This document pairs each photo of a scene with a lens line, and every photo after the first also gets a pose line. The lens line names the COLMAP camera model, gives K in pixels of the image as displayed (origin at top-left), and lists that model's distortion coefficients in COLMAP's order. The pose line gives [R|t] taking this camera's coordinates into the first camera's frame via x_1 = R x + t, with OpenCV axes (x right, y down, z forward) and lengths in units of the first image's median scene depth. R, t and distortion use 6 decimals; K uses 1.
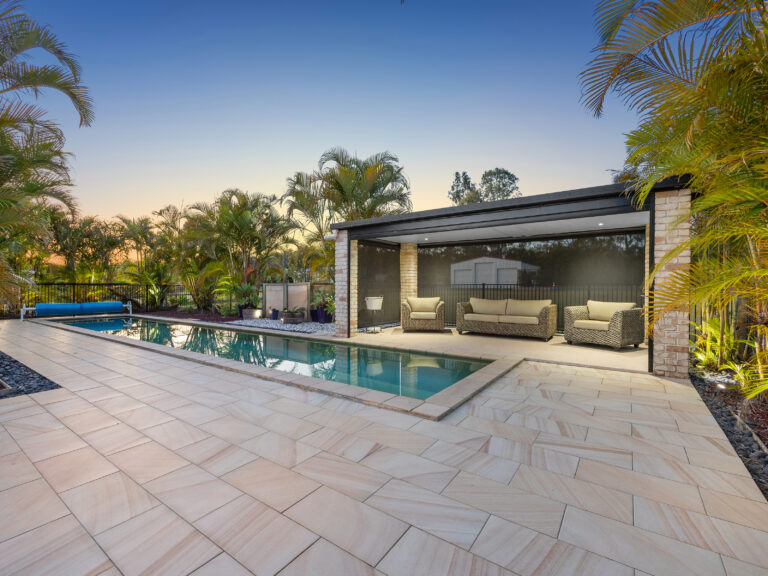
lens RADIAL K [[347.1, 0, 384.9], [0, 347.1, 287.8], [0, 0, 1]] dist [-0.003800, 0.000448]
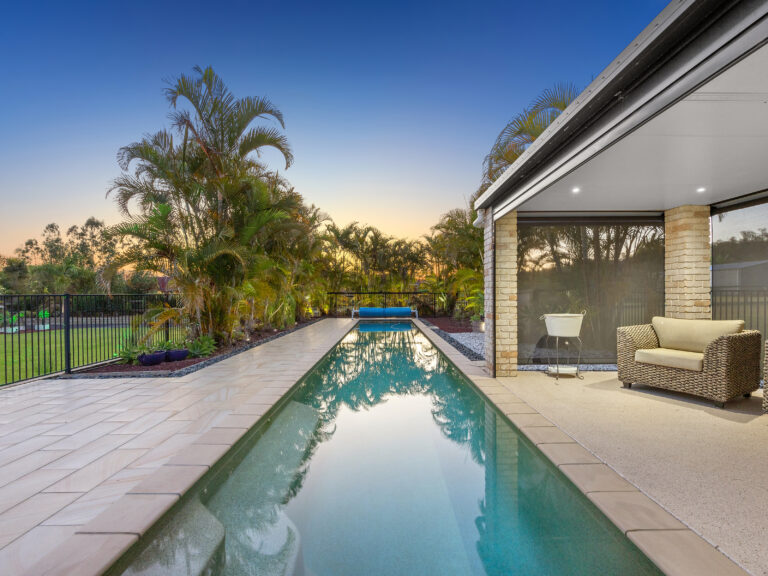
lens RADIAL K [[347.1, 0, 383.3], [0, 347.1, 294.3], [0, 0, 1]] dist [-0.003800, 0.000448]
pose [[0.585746, -0.001999, -0.810492, 0.266580], [0.001171, 0.999998, -0.001620, -0.005246], [0.810494, 0.000000, 0.585747, 0.437781]]
